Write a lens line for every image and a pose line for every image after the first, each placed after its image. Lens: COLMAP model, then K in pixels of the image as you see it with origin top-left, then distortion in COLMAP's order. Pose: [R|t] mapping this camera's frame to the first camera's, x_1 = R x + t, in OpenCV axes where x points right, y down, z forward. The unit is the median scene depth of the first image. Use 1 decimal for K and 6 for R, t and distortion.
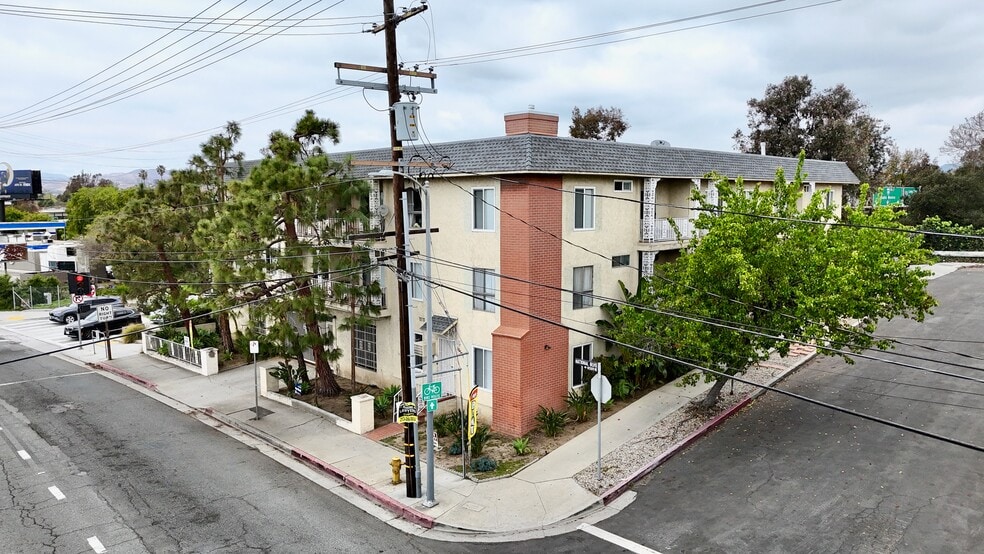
lens RADIAL K [[722.8, 0, 498.4], [0, 722.8, 278.9], [0, 0, 1]] dist [0.053225, -0.029719]
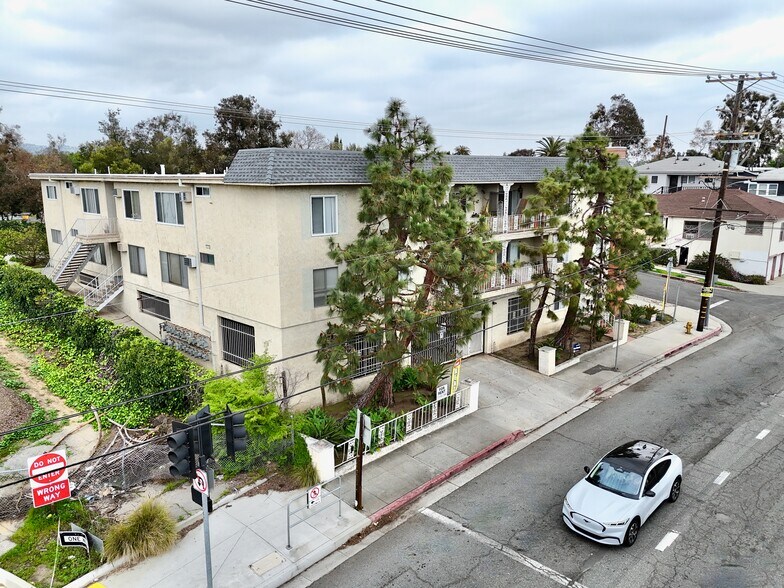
lens RADIAL K [[574.1, 0, 393.5], [0, 574.1, 294.6], [0, 0, 1]] dist [0.066213, -0.052705]
pose [[0.004218, -0.198729, 0.980045, -1.460709], [0.110064, 0.974192, 0.197069, -0.204240], [-0.993916, 0.107036, 0.025982, 1.495003]]
